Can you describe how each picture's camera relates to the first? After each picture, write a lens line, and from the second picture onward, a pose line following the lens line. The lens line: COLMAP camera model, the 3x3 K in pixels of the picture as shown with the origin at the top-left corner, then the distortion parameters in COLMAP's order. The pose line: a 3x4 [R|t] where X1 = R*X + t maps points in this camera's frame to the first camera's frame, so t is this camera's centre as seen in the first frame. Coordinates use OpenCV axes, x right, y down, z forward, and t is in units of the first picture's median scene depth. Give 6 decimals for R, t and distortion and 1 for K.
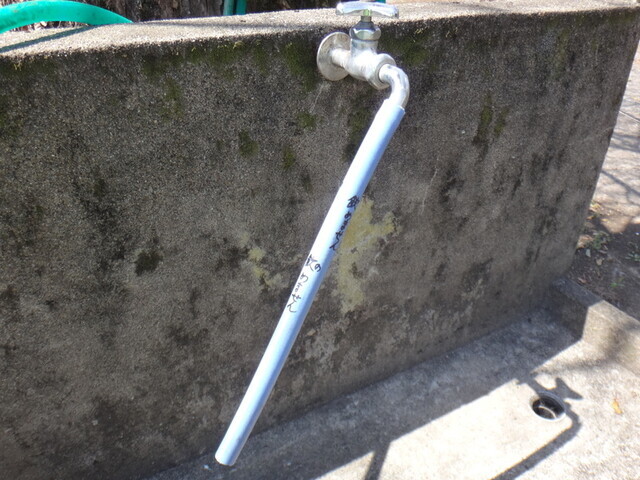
lens RADIAL K [[500.7, 0, 320.9], [0, 500.7, 242.7], [0, 0, 1]] dist [-0.030461, -0.025502]
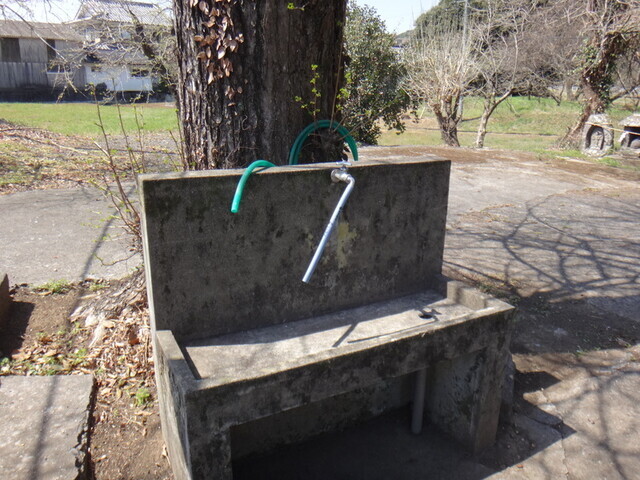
lens RADIAL K [[500.7, 0, 320.4], [0, 500.7, 239.9], [0, 0, 1]] dist [-0.030461, -0.025502]
pose [[0.999991, 0.004108, -0.001233, -0.052480], [-0.004287, 0.965066, -0.261972, 0.696246], [0.000114, 0.261975, 0.965075, -1.612464]]
